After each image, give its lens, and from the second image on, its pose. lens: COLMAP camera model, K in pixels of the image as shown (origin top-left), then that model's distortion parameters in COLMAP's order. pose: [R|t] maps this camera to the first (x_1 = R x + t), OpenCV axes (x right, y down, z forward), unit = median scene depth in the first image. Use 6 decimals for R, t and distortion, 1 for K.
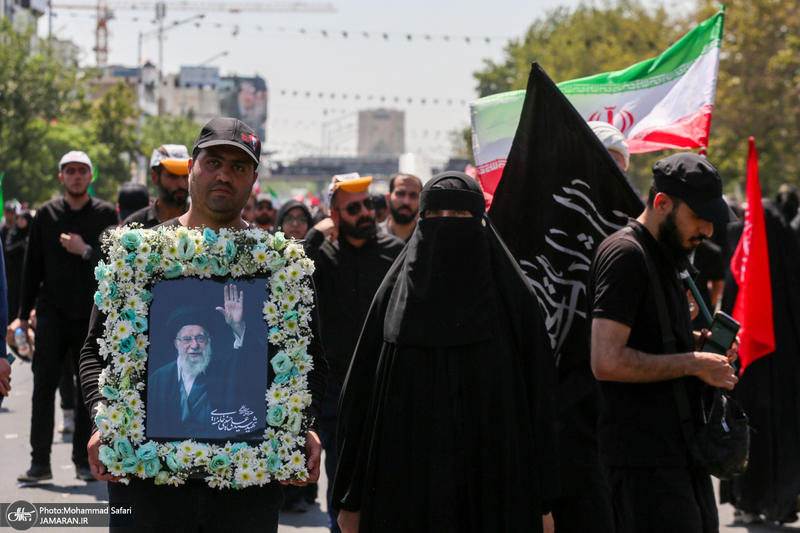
lens RADIAL K [[2061.2, 0, 400.0], [0, 2061.2, 266.5], [0, 0, 1]] dist [-0.033973, 0.093412]
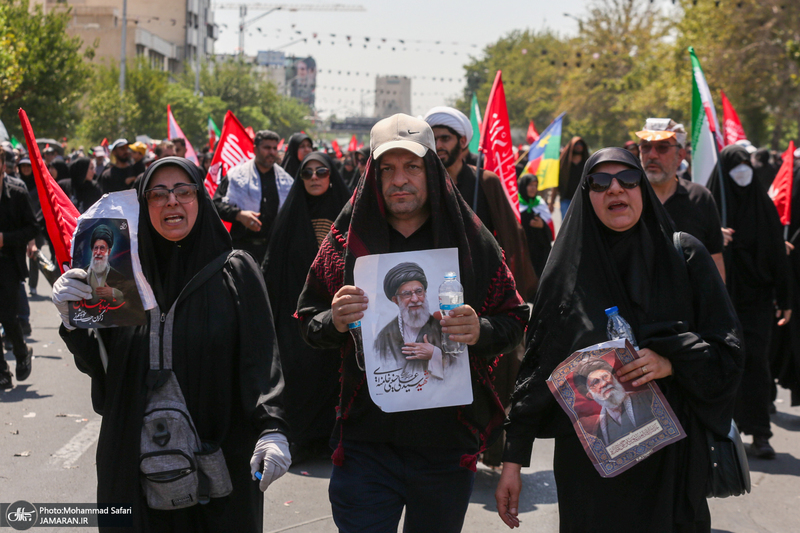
lens RADIAL K [[1656.0, 0, 400.0], [0, 1656.0, 266.5], [0, 0, 1]] dist [0.062005, 0.216360]
pose [[0.999959, 0.009066, -0.000435, -0.005907], [-0.009041, 0.999110, 0.041208, 0.003779], [0.000809, -0.041202, 0.999151, -0.149852]]
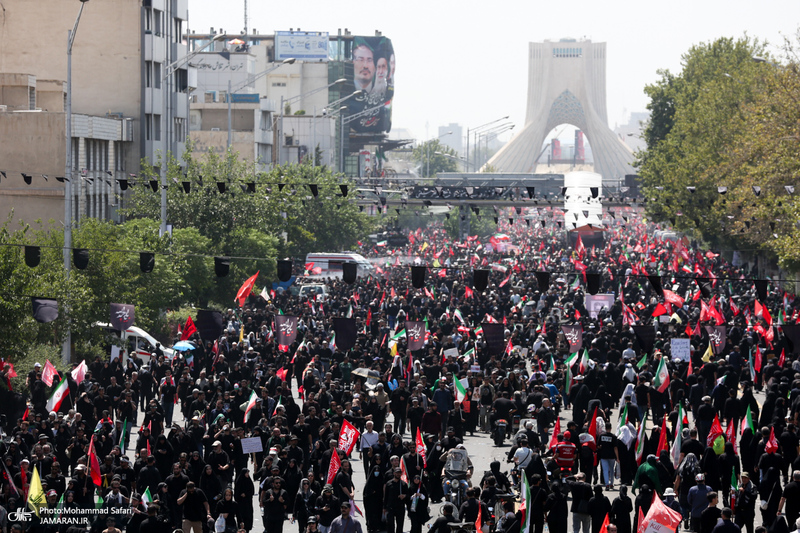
lens RADIAL K [[3738.4, 0, 400.0], [0, 3738.4, 266.5], [0, 0, 1]] dist [2.950882, -0.307036]
pose [[0.998297, -0.002365, -0.058290, 0.015312], [0.002246, 0.999995, -0.002115, -0.010209], [0.058295, 0.001980, 0.998297, -0.330685]]
